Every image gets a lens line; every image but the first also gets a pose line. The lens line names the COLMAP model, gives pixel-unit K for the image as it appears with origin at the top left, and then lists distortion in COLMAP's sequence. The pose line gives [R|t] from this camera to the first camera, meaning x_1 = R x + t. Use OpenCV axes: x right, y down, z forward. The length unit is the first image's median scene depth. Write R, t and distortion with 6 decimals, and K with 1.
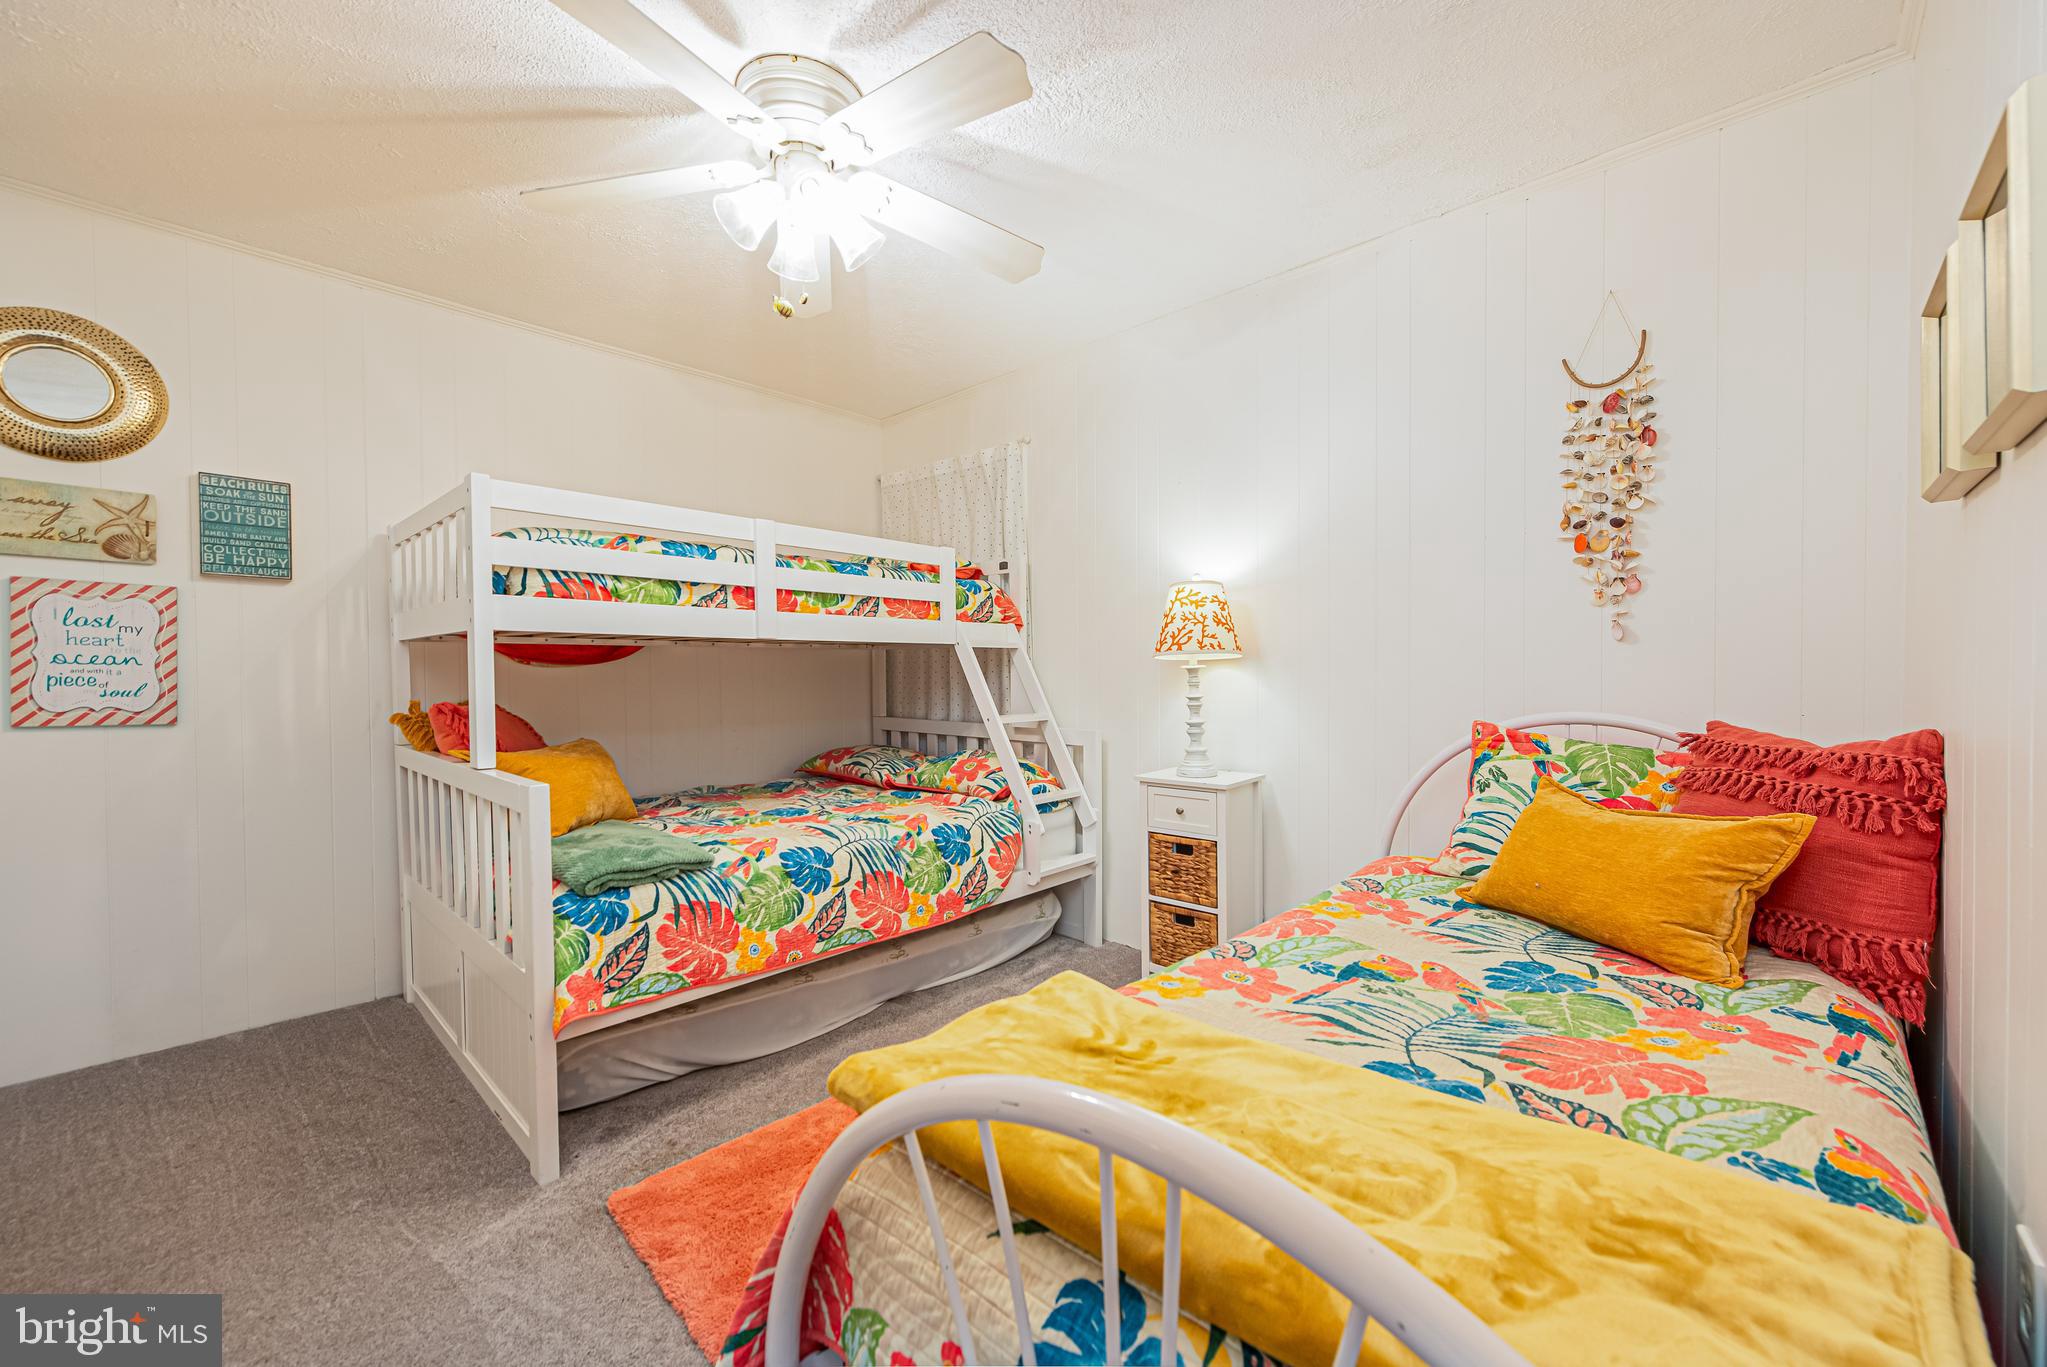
lens RADIAL K [[805.3, 0, 1032.3], [0, 805.3, 688.2], [0, 0, 1]] dist [0.006642, -0.001203]
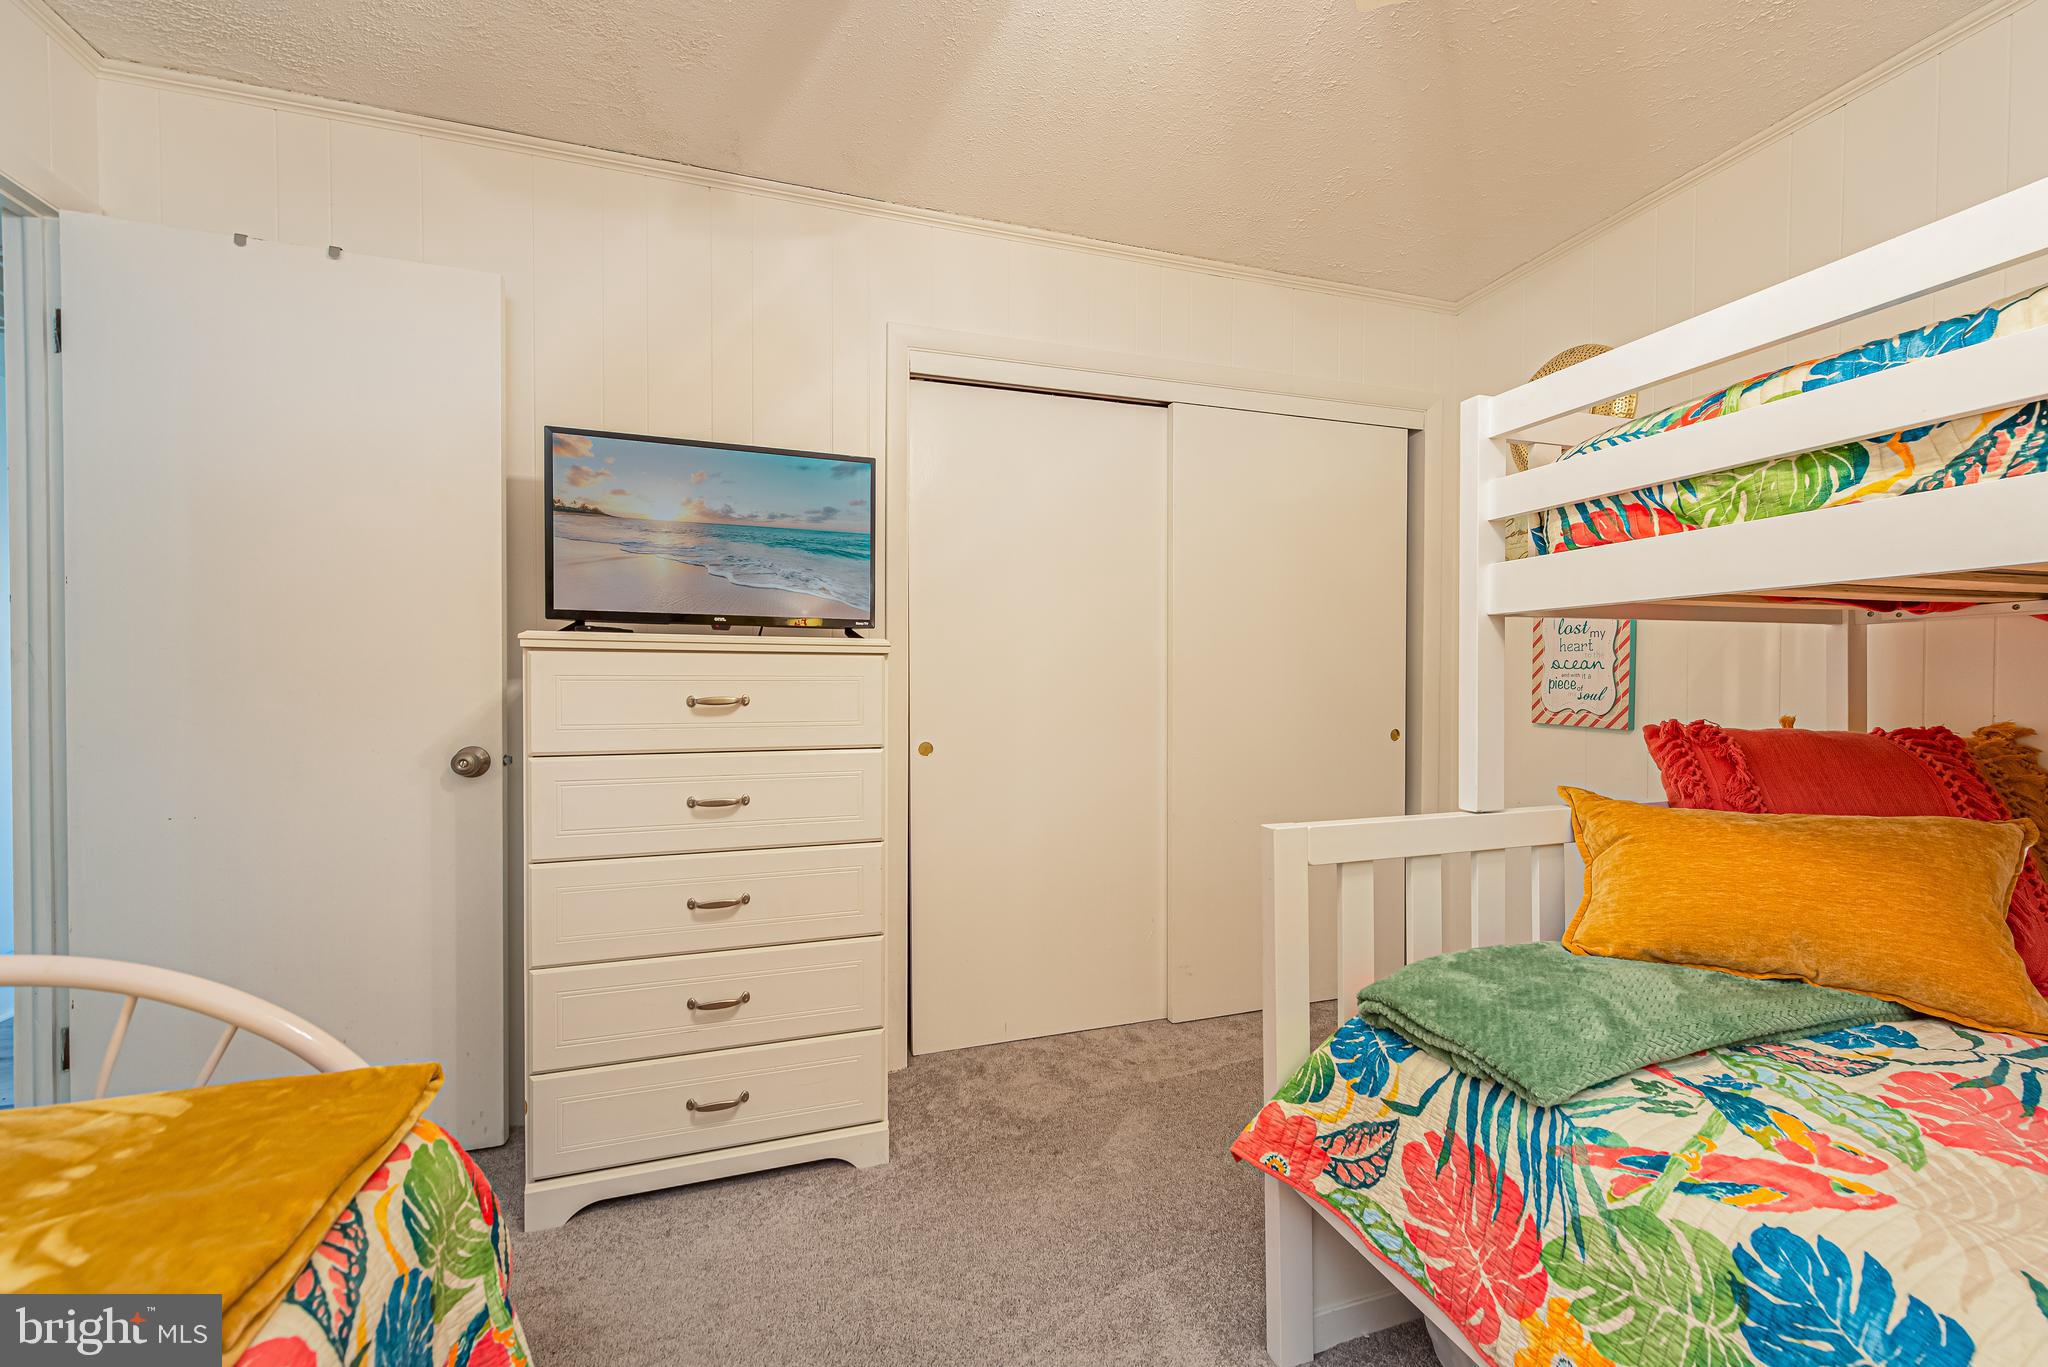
lens RADIAL K [[805.7, 0, 1033.7], [0, 805.7, 688.7], [0, 0, 1]] dist [0.006642, -0.001203]
pose [[-0.493157, 0.010693, -0.869875, 0.113692], [-0.010106, 0.999787, 0.018019, -0.014826], [0.869882, 0.017677, -0.492944, 0.871538]]
